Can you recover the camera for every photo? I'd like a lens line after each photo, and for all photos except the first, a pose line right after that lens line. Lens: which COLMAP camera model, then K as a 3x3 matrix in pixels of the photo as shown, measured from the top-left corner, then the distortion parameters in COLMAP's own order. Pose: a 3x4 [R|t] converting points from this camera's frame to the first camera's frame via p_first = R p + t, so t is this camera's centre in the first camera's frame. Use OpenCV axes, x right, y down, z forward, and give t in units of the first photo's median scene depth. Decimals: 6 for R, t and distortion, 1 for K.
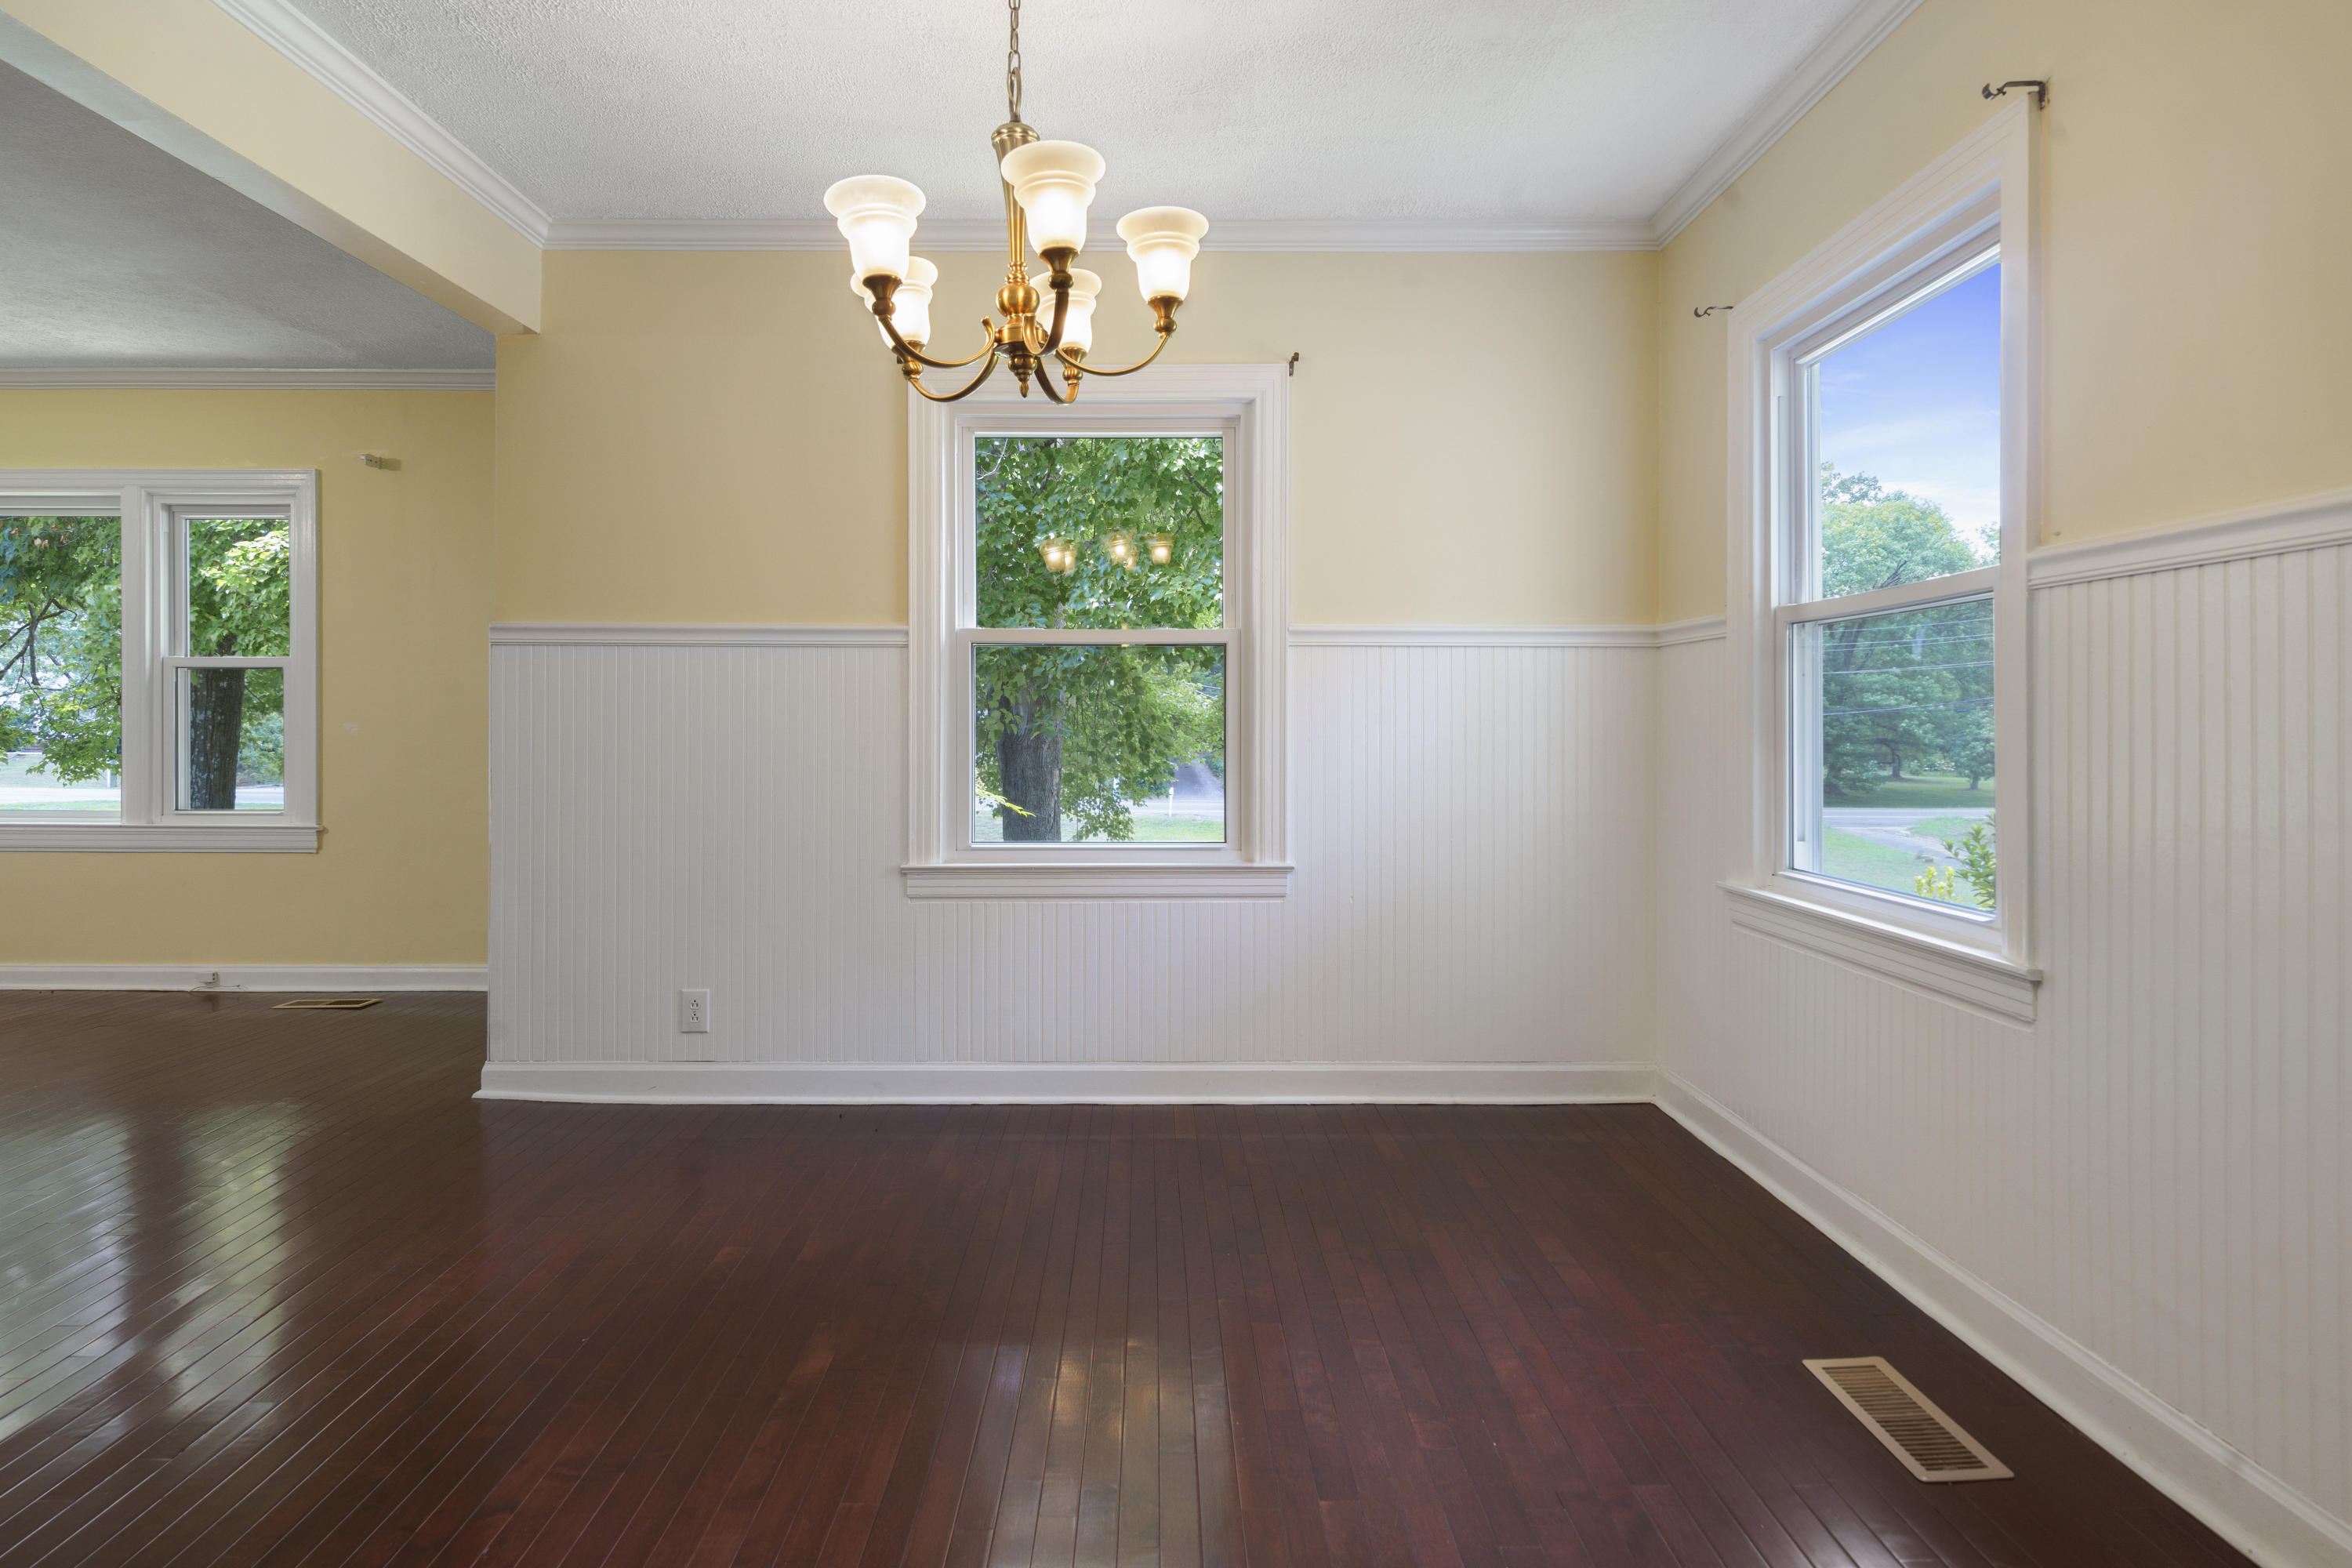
lens RADIAL K [[1241.7, 0, 1167.4], [0, 1241.7, 729.1], [0, 0, 1]] dist [-0.001282, -0.000630]
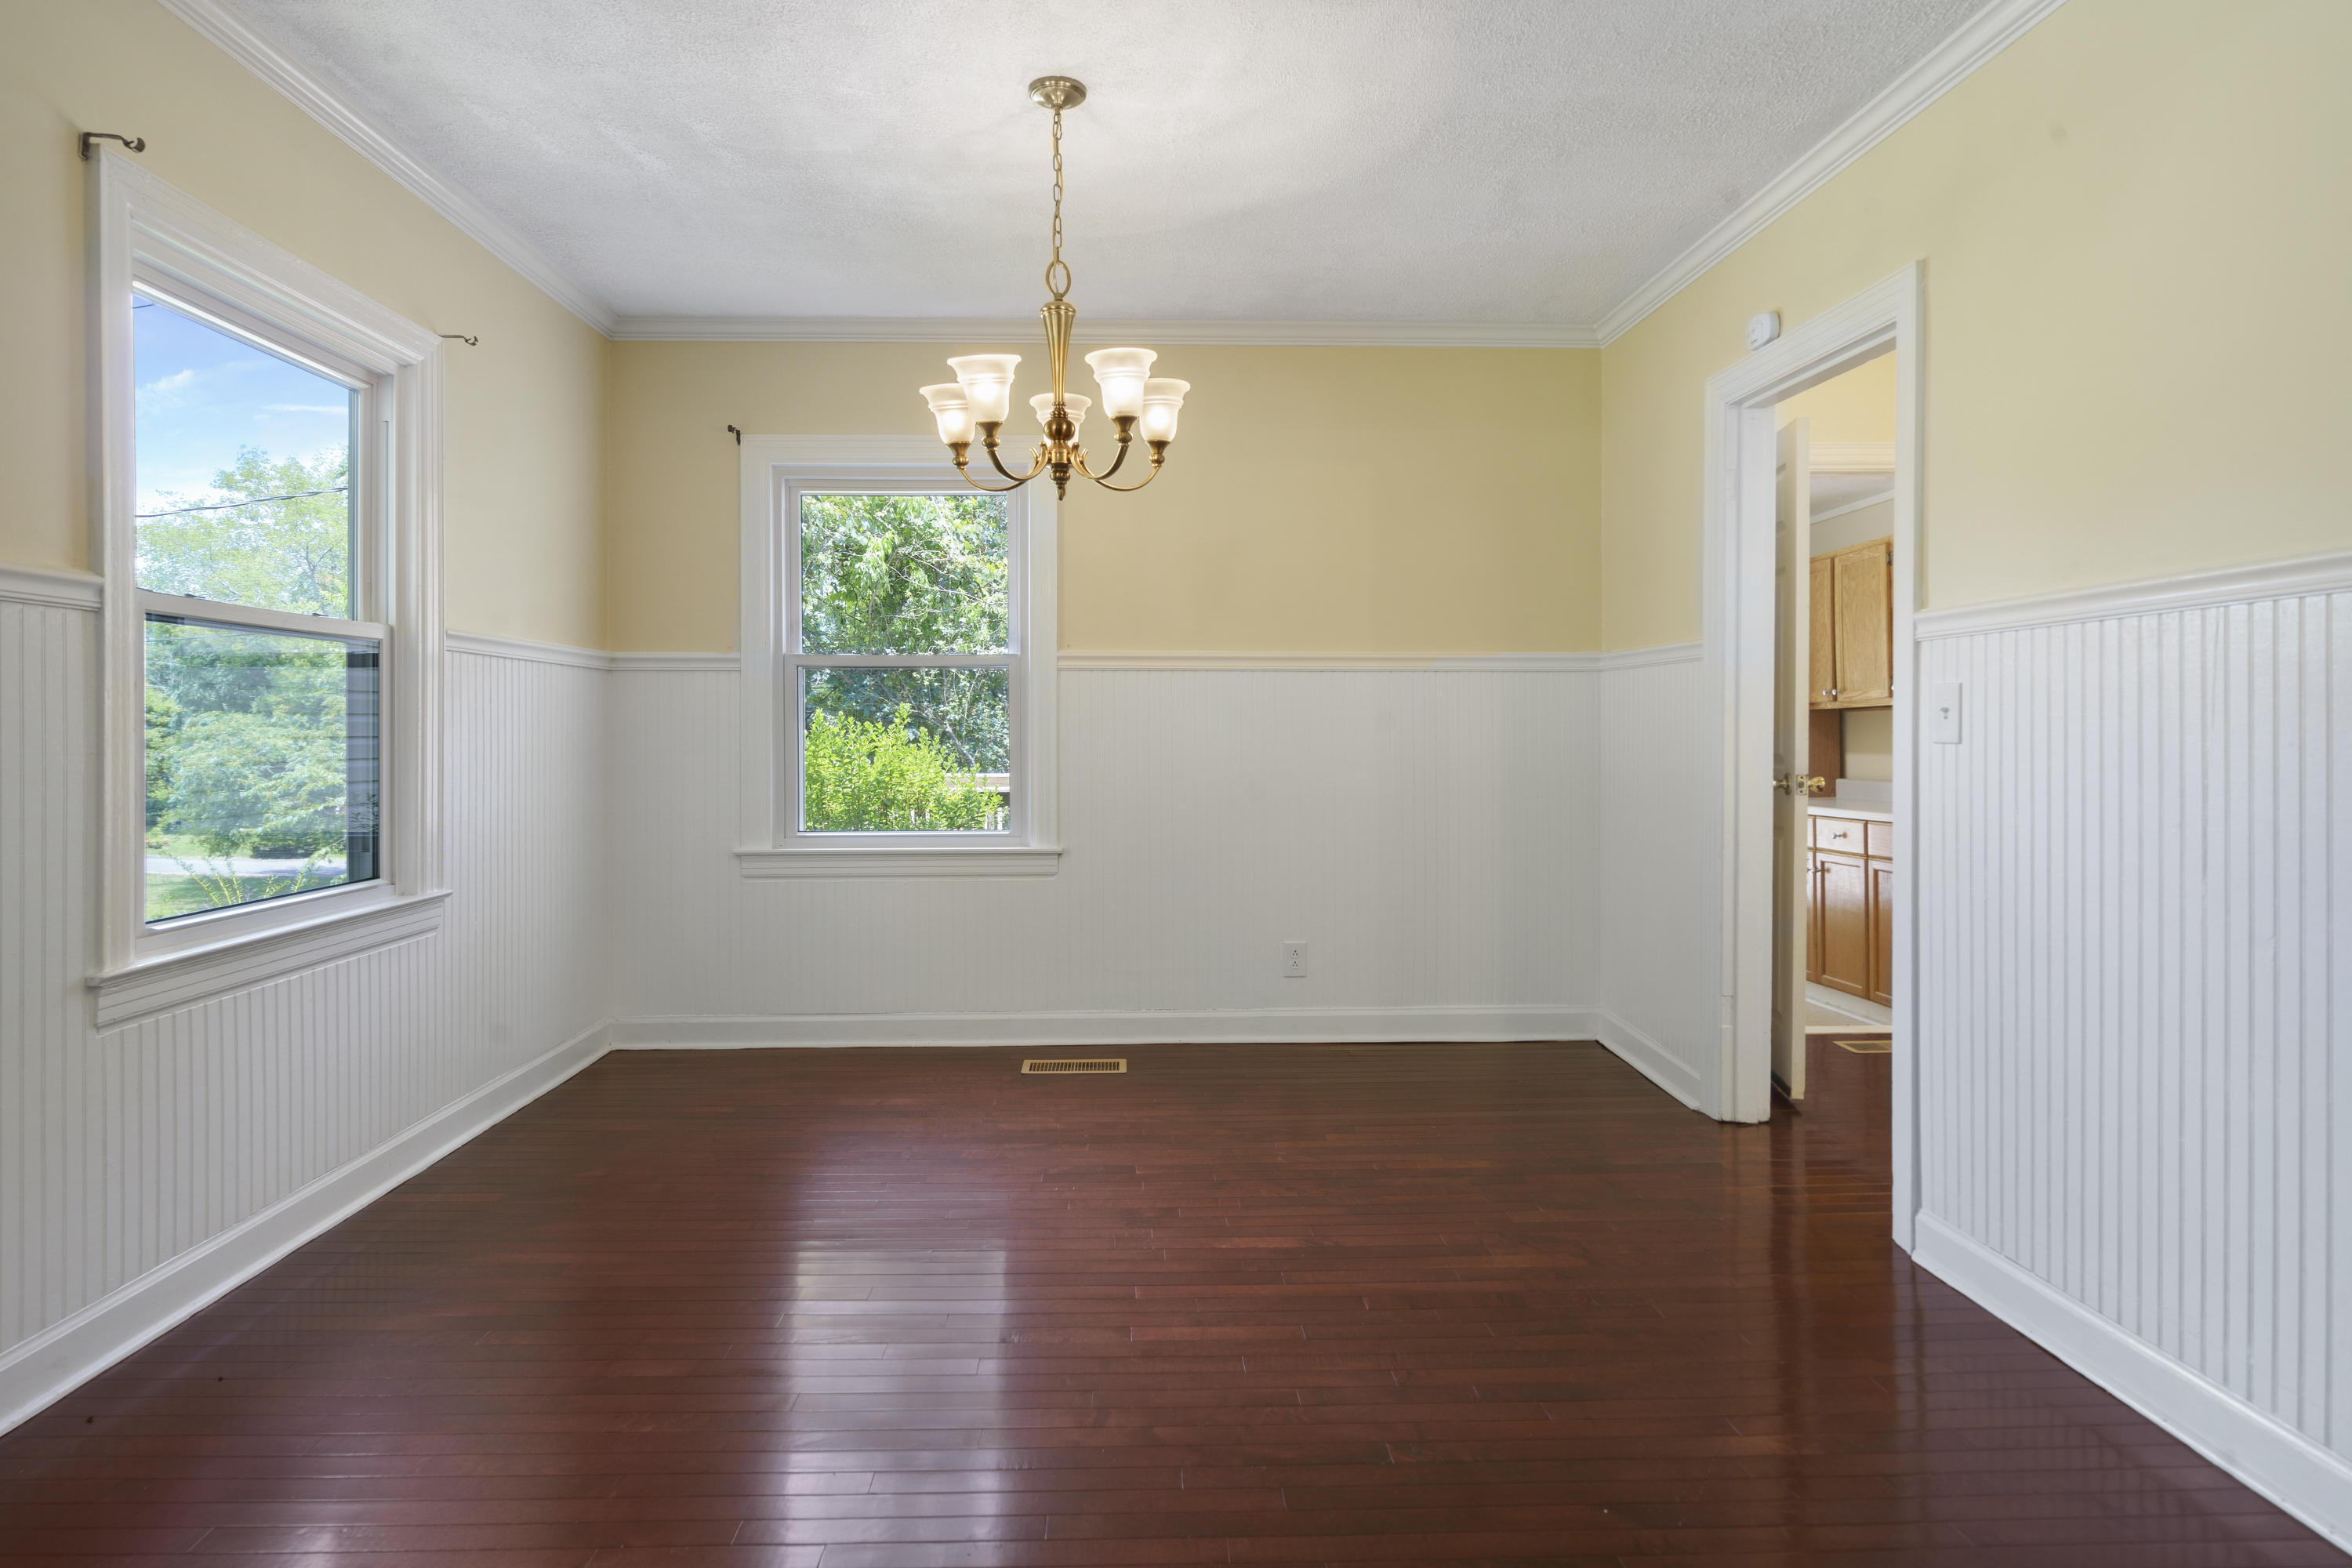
lens RADIAL K [[1241.7, 0, 1167.4], [0, 1241.7, 729.1], [0, 0, 1]] dist [-0.001282, -0.000630]
pose [[-0.020493, -0.000253, 0.999790, -0.585871], [0.006660, 0.999978, 0.000389, -0.004483], [-0.999768, 0.006666, -0.020491, 0.349417]]
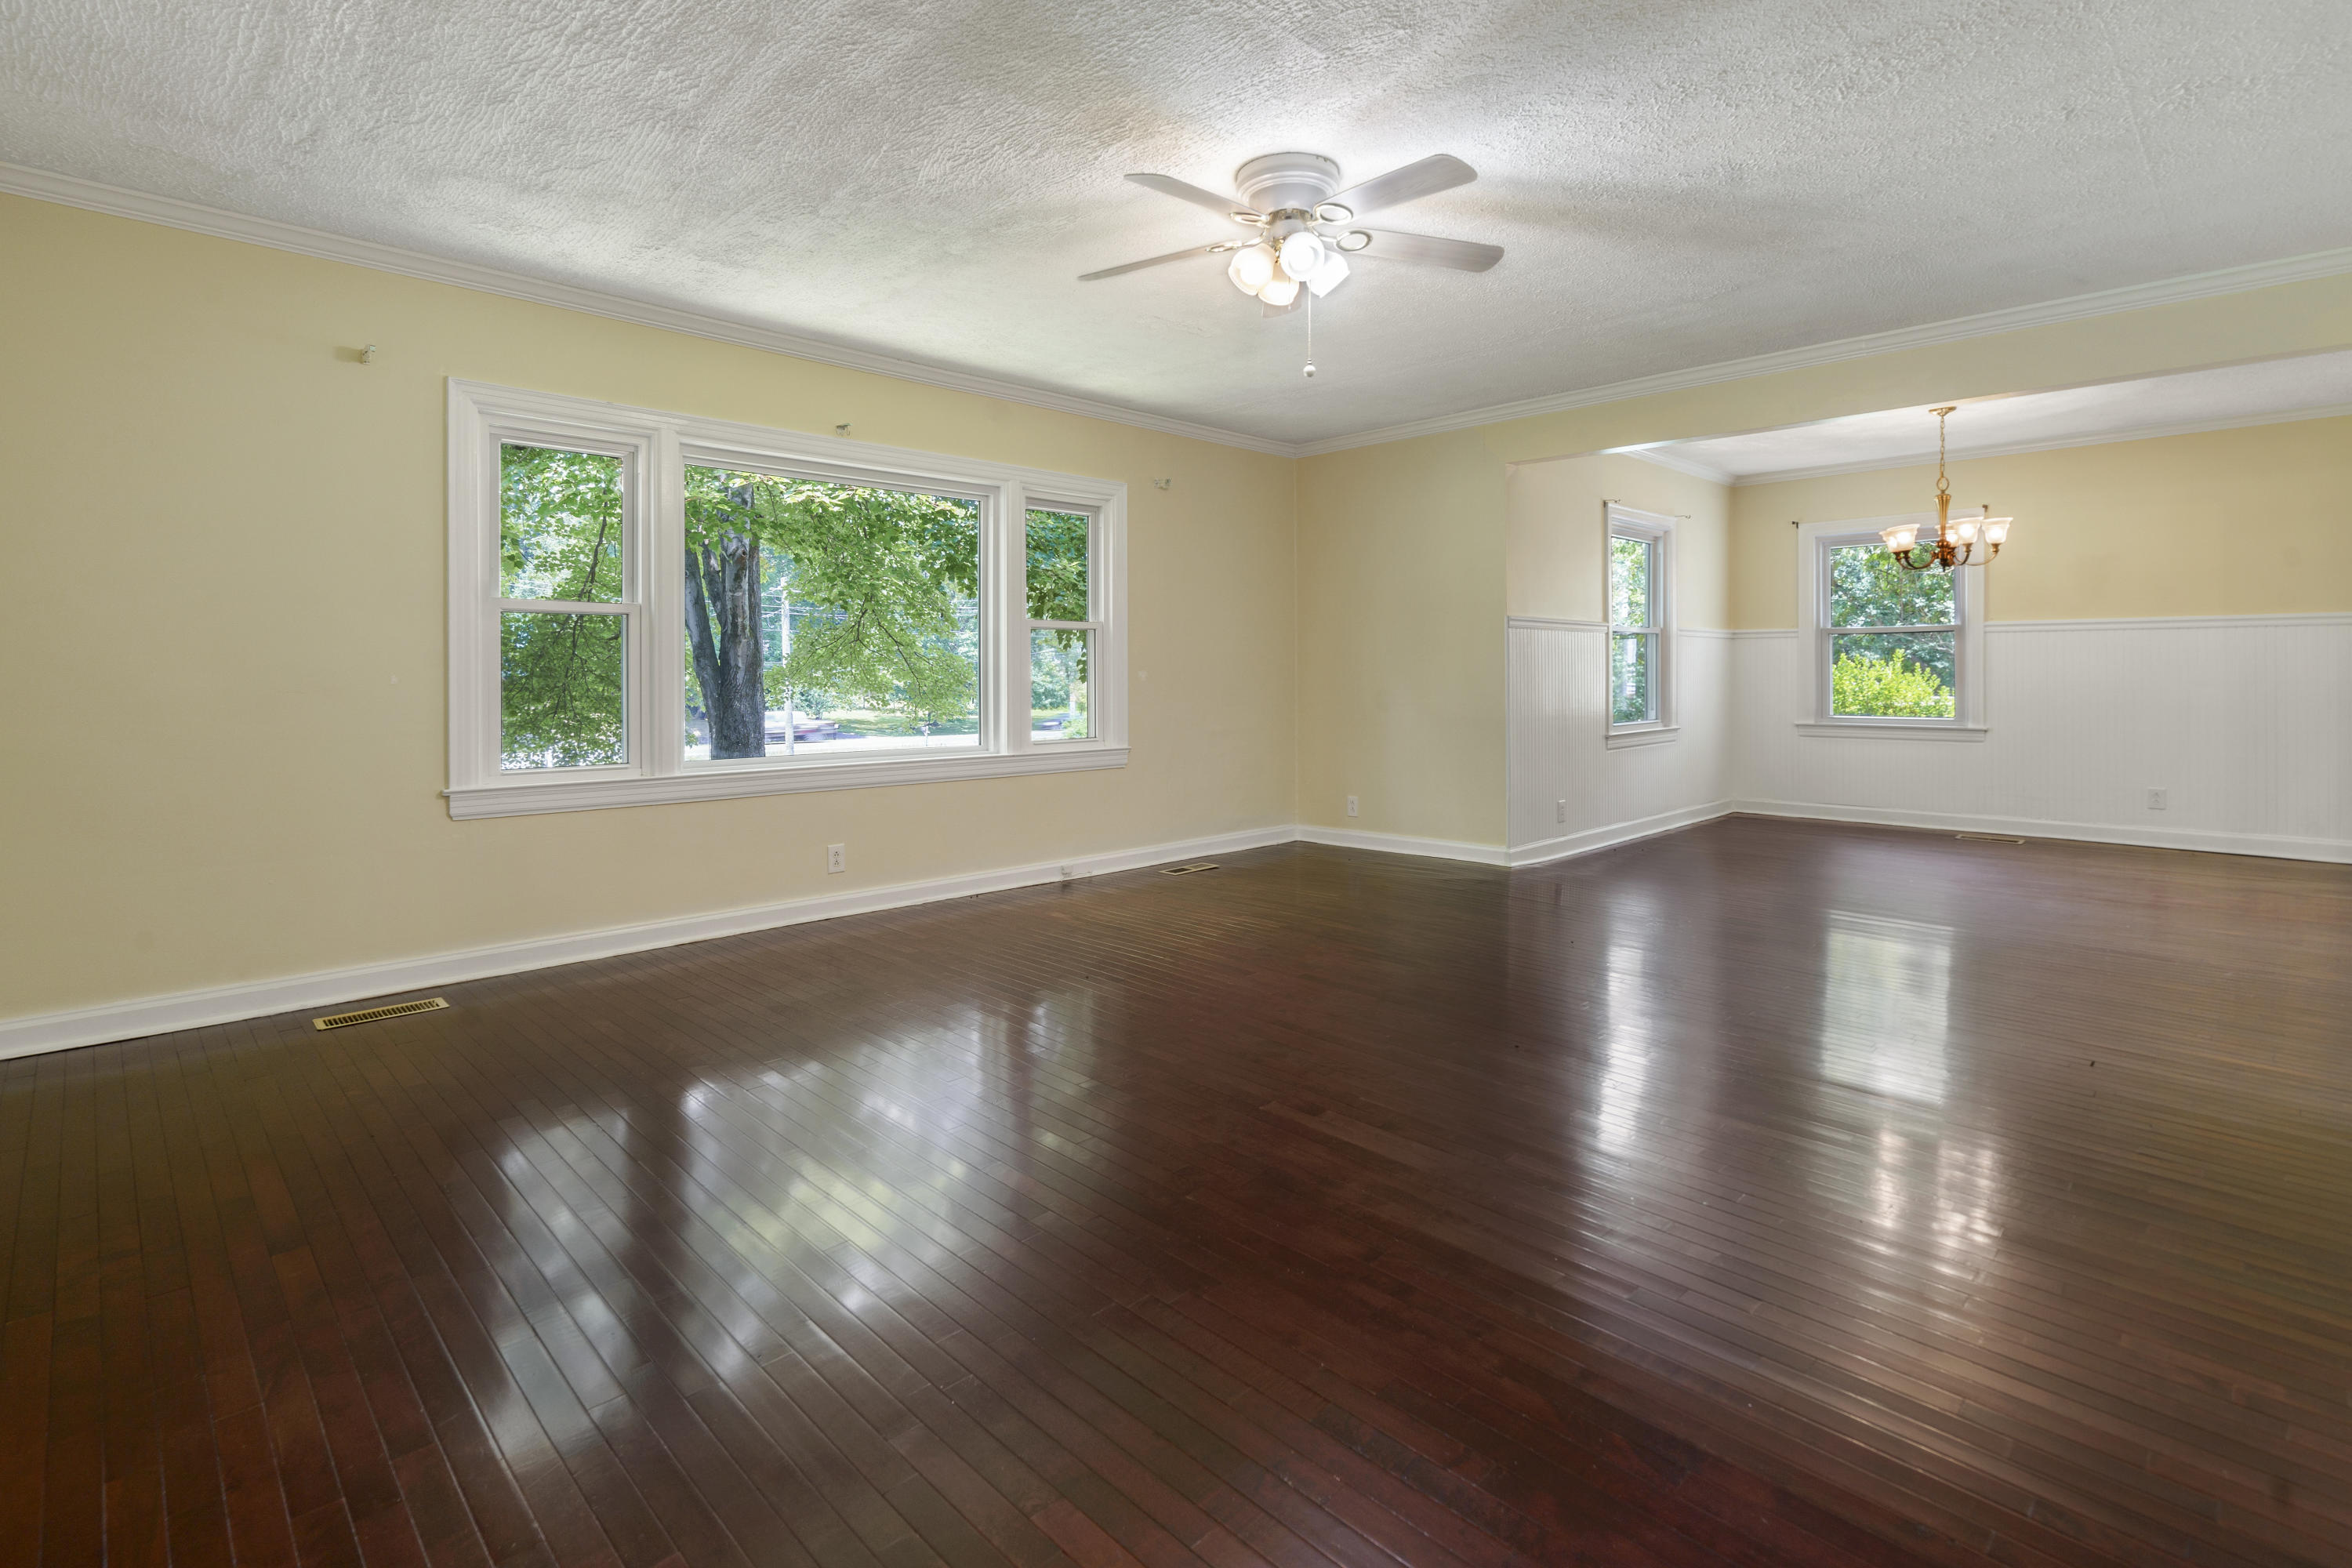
lens RADIAL K [[1103.6, 0, 1170.6], [0, 1103.6, 676.5], [0, 0, 1]] dist [0.003944, 0.000262]
pose [[0.726783, -0.008954, 0.686808, -1.485984], [0.009920, 0.999948, 0.002540, -0.002784], [-0.686795, 0.004967, 0.726834, 0.087065]]
